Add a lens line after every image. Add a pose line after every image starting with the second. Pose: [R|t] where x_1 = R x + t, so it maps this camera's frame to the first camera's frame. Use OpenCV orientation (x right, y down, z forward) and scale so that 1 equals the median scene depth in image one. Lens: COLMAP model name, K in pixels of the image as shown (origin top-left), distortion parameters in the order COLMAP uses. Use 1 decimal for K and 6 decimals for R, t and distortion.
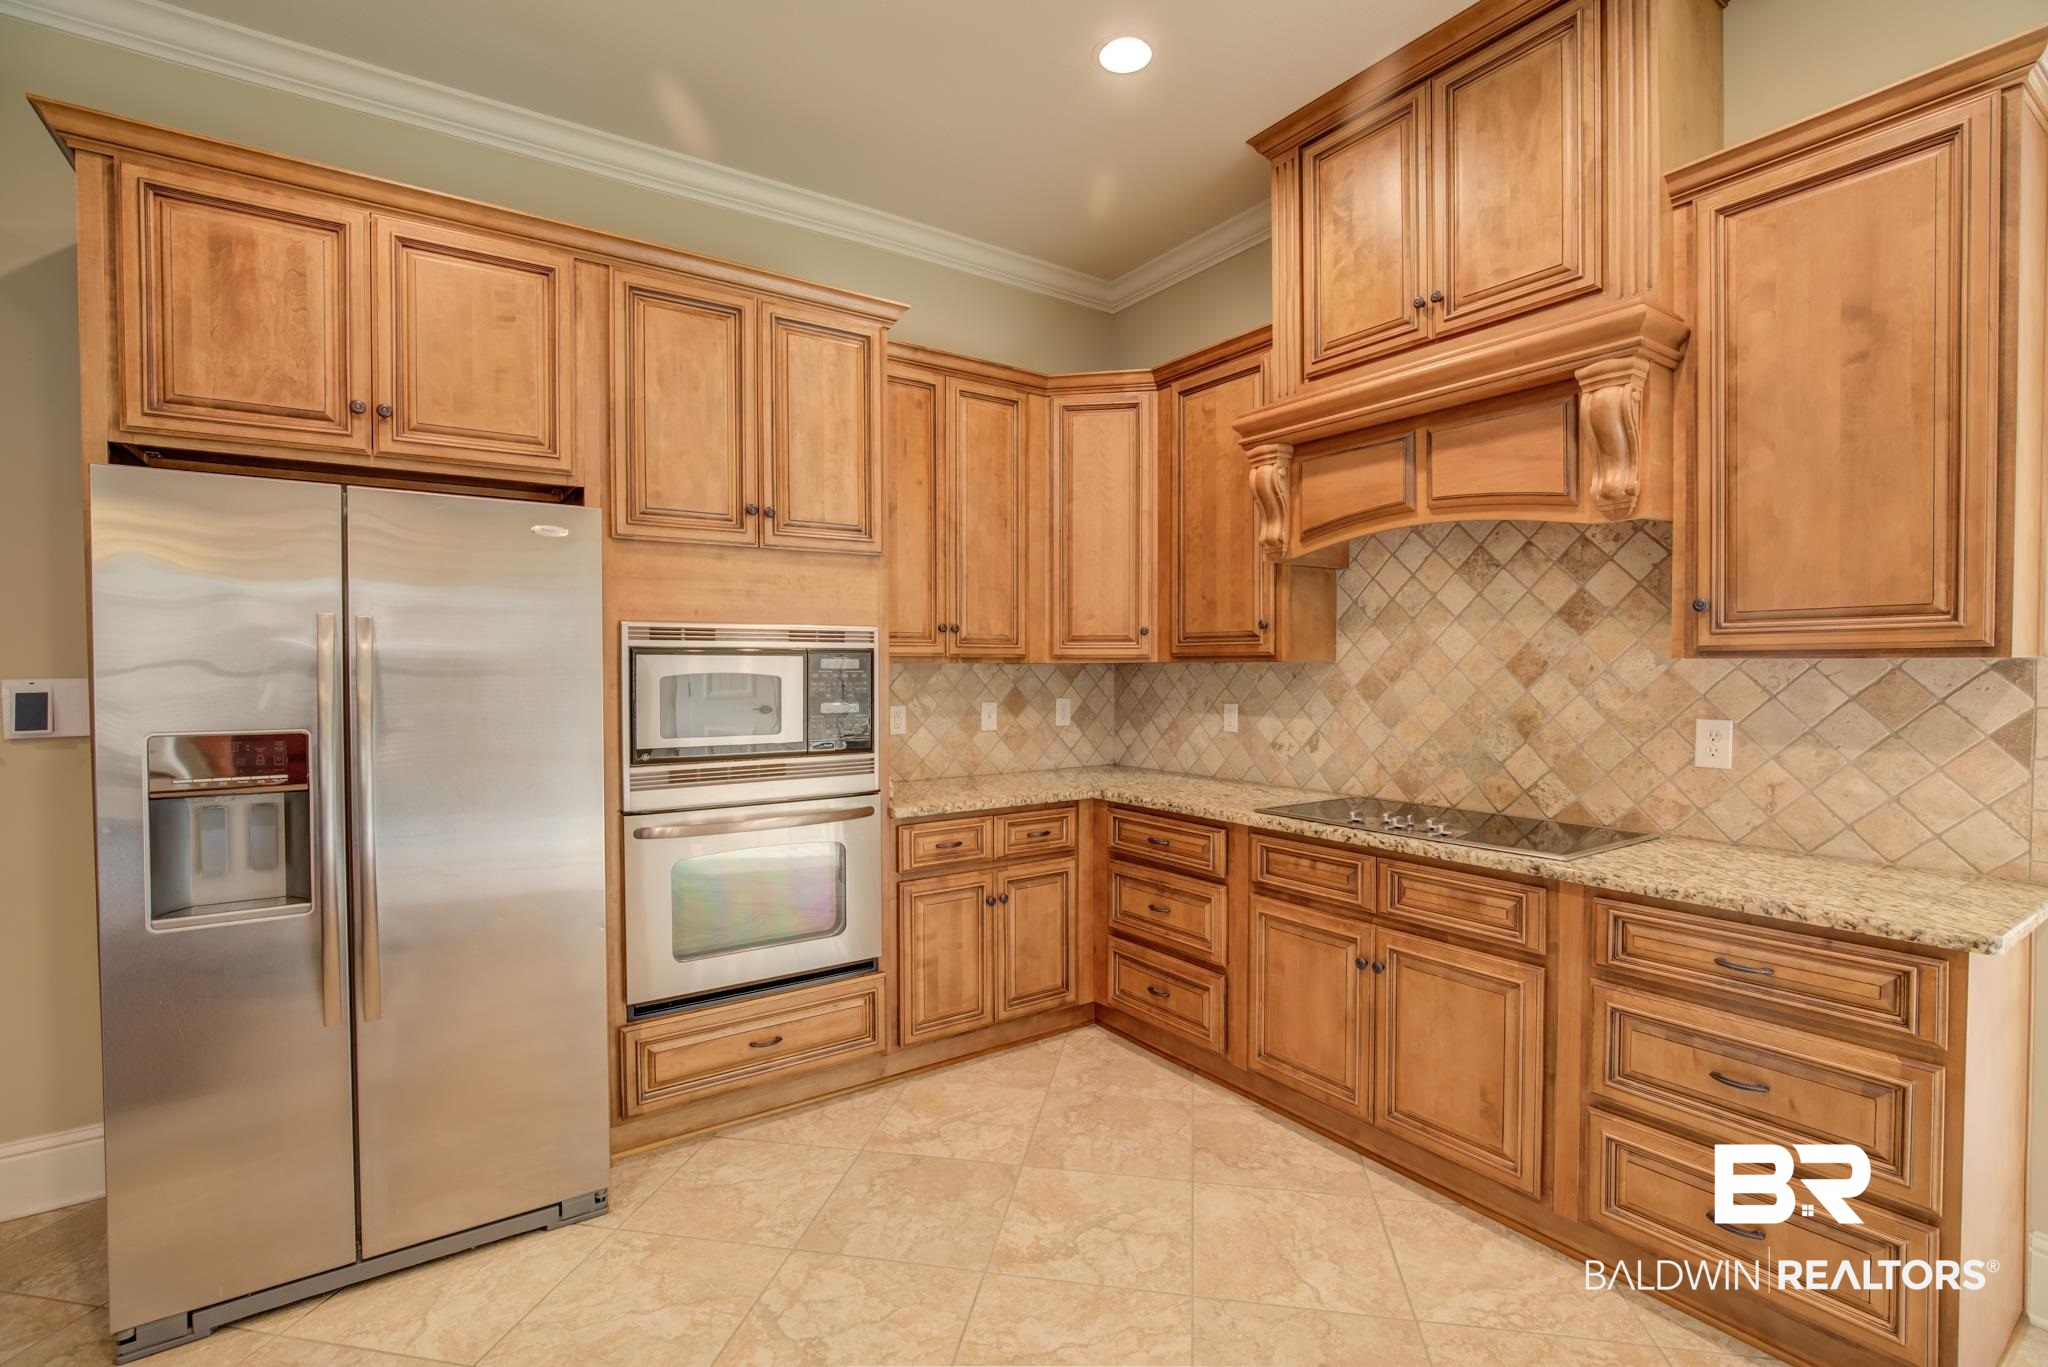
lens RADIAL K [[925.0, 0, 1025.8], [0, 925.0, 688.2], [0, 0, 1]] dist [-0.027396, 0.007581]
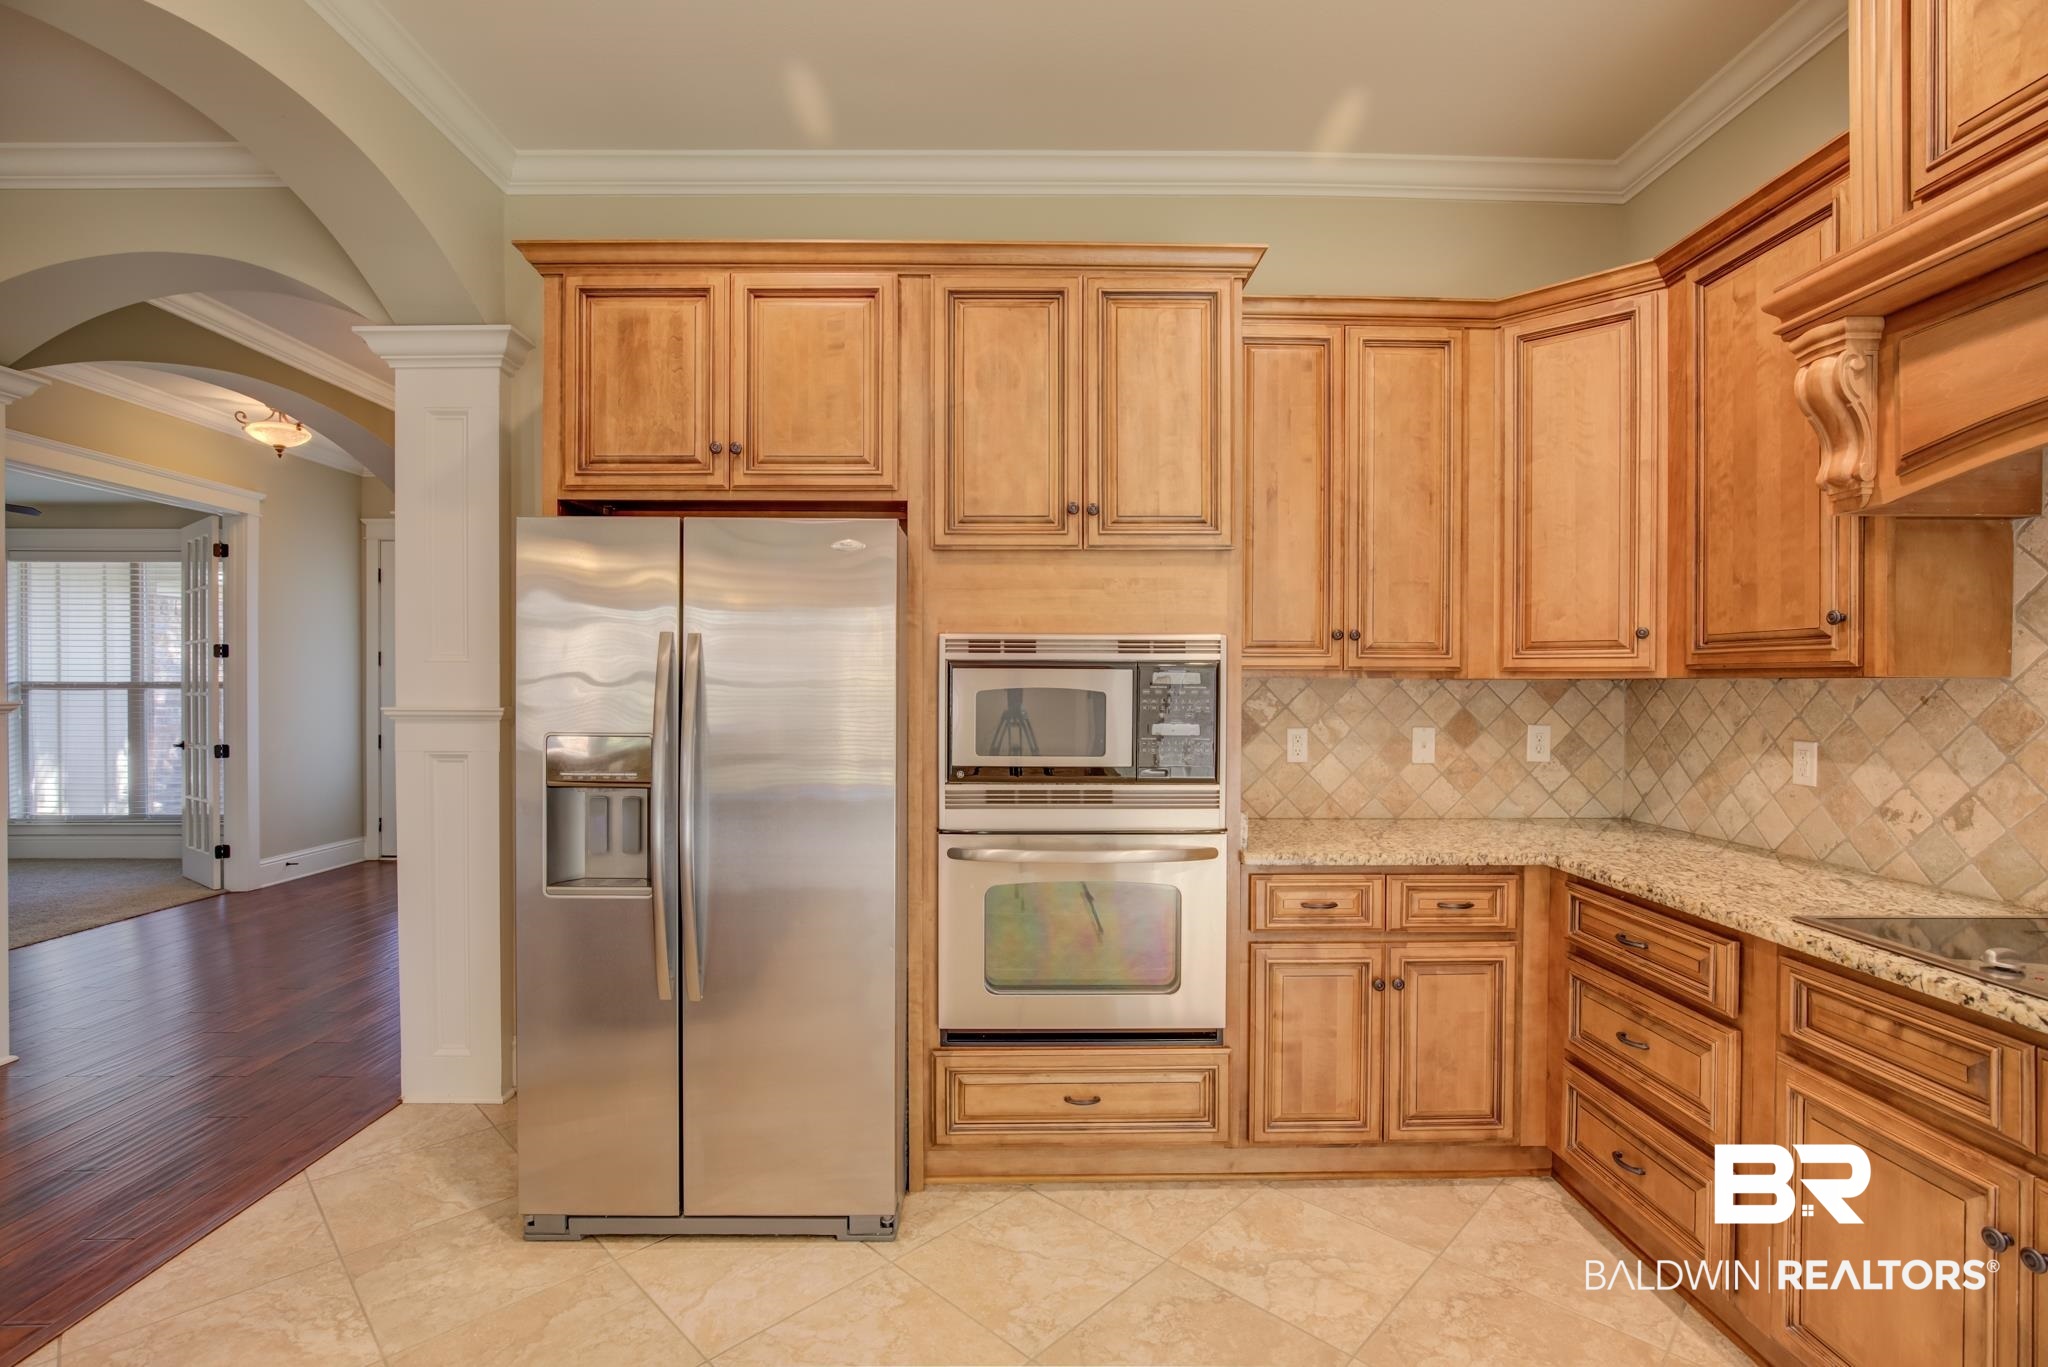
lens RADIAL K [[925.0, 0, 1025.8], [0, 925.0, 688.2], [0, 0, 1]] dist [-0.027396, 0.007581]
pose [[0.828933, 0.009185, -0.559272, 0.164055], [-0.017882, 0.999789, -0.010085, -0.006163], [0.559062, 0.018361, 0.828923, 0.210553]]
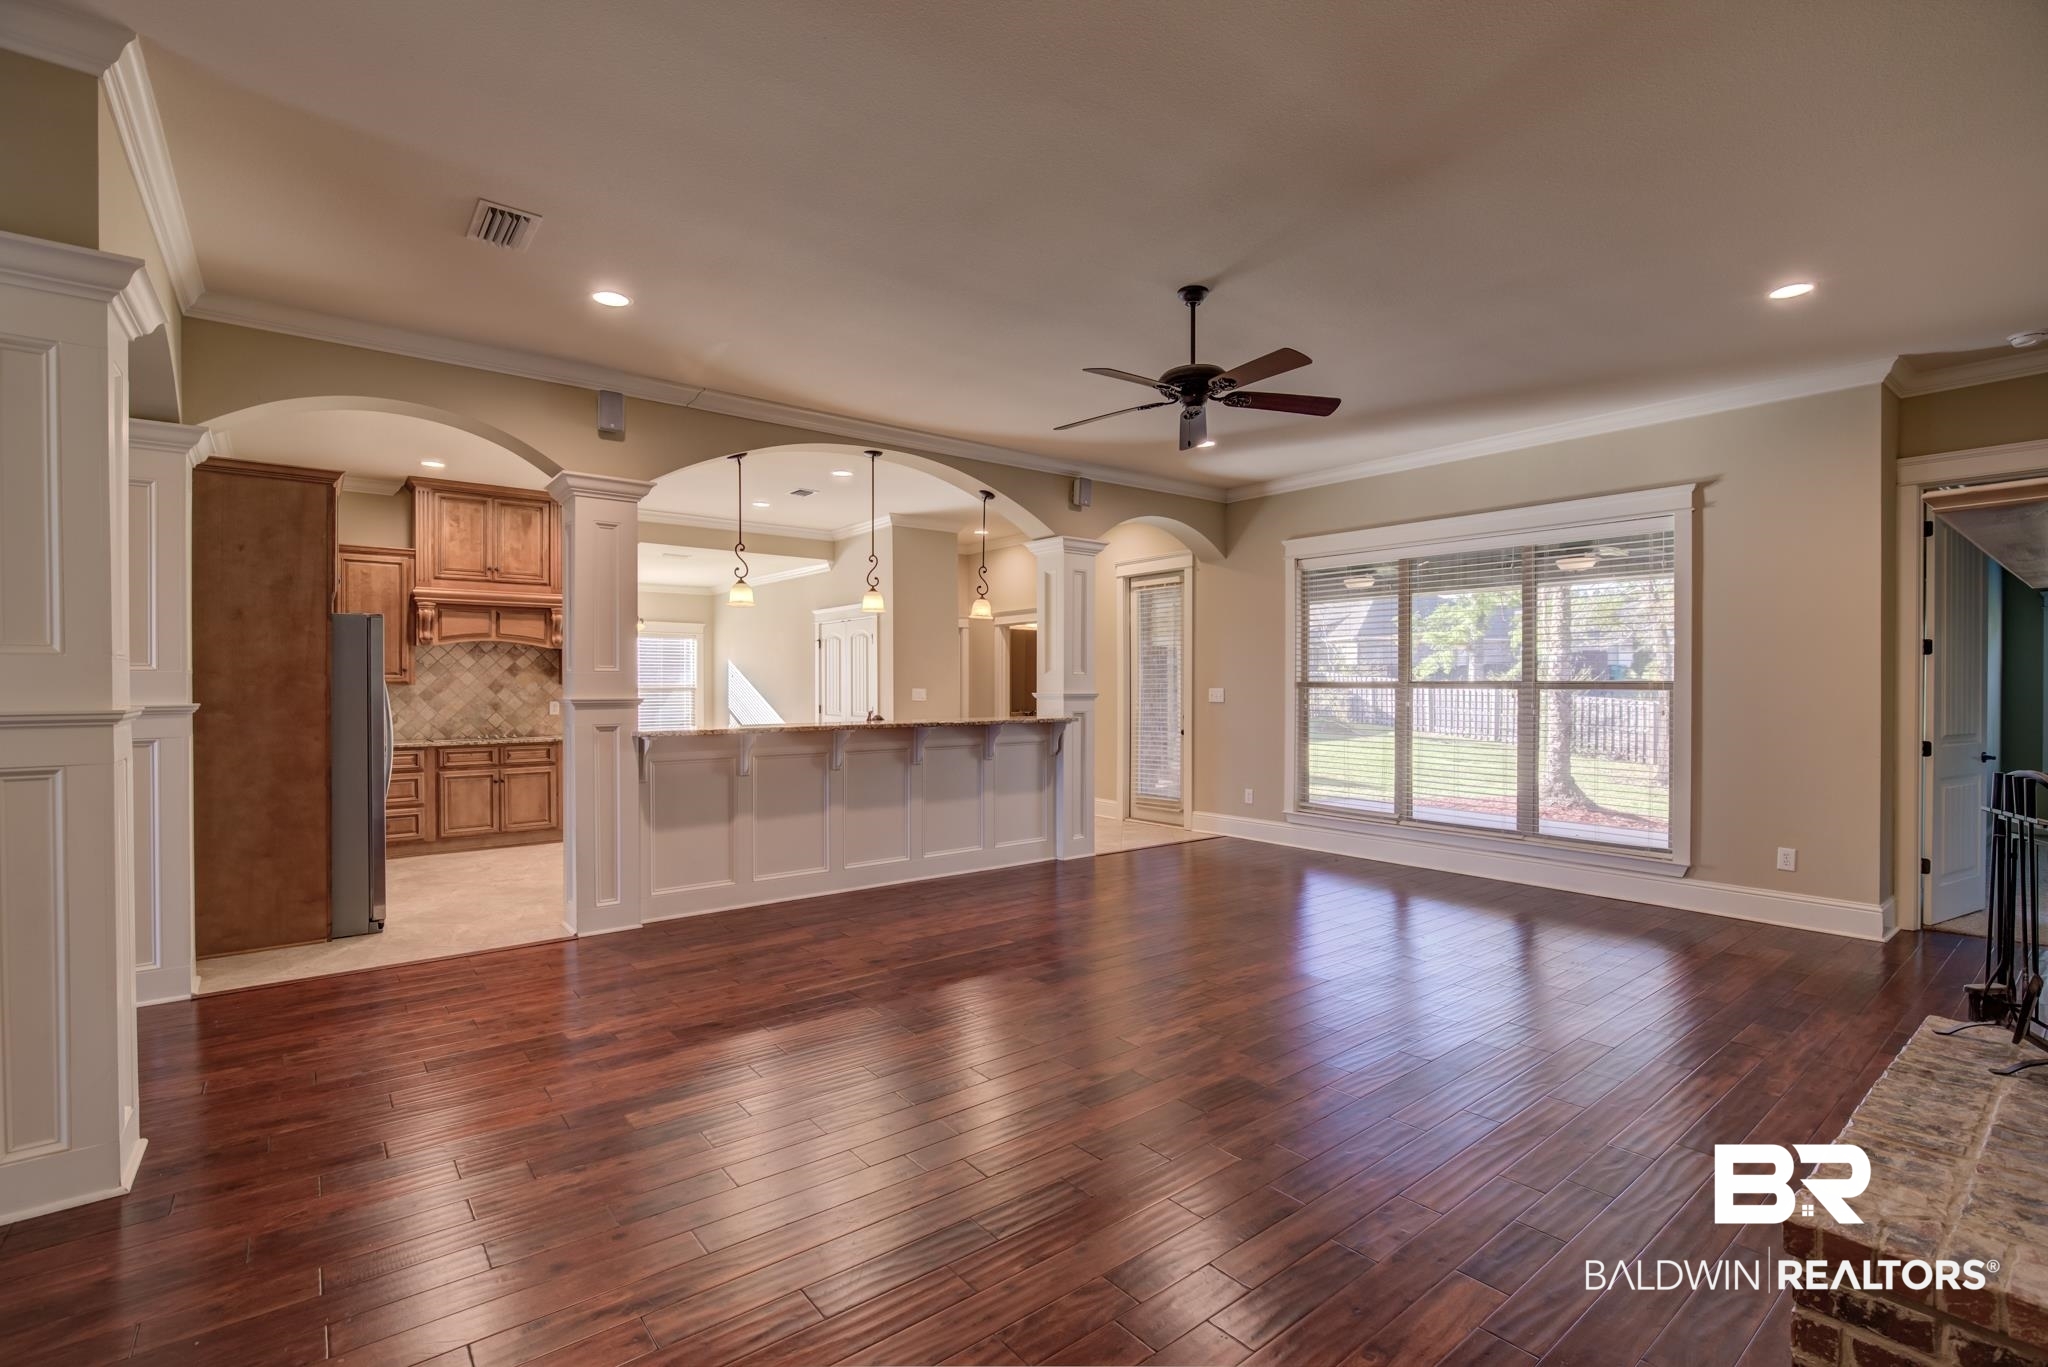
lens RADIAL K [[925.0, 0, 1025.8], [0, 925.0, 688.2], [0, 0, 1]] dist [-0.027396, 0.007581]
pose [[-0.066009, 0.001772, 0.997817, -2.513264], [0.027950, 0.999609, 0.000074, 0.028078], [-0.997428, 0.027894, -0.066032, -0.527010]]
